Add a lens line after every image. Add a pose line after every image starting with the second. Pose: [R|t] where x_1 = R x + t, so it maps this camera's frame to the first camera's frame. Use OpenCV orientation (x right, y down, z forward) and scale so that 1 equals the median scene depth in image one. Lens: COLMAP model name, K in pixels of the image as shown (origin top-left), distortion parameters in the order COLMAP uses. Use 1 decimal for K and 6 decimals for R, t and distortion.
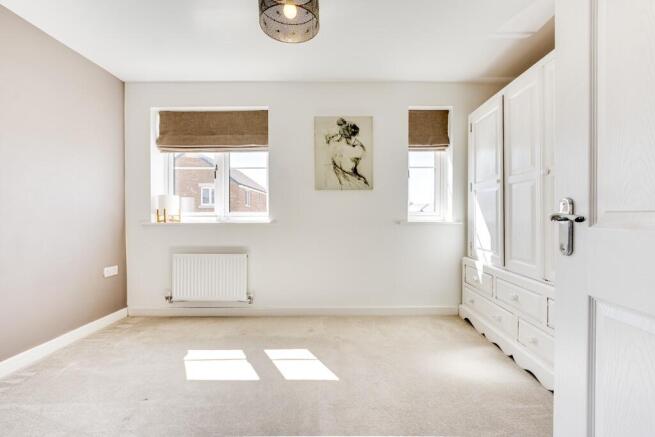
lens RADIAL K [[261.8, 0, 331.3], [0, 261.8, 219.2], [0, 0, 1]] dist [-0.006736, -0.000139]
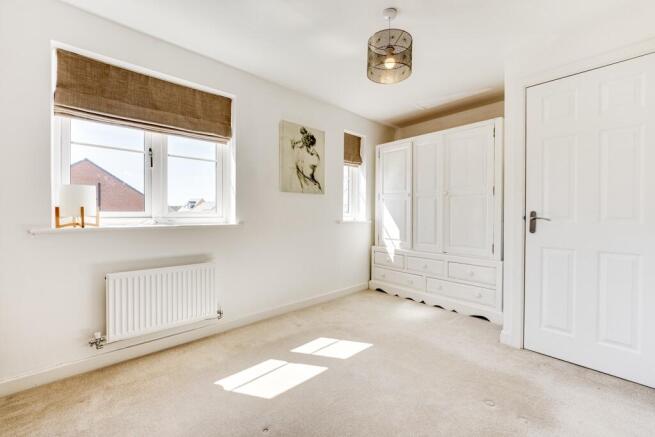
lens RADIAL K [[273.1, 0, 324.5], [0, 273.1, 215.9], [0, 0, 1]] dist [-0.004894, 0.000007]
pose [[0.734590, -0.001947, 0.678508, -0.668581], [0.002734, 0.999996, -0.000090, -0.015995], [-0.678506, 0.001922, 0.734593, 0.103172]]
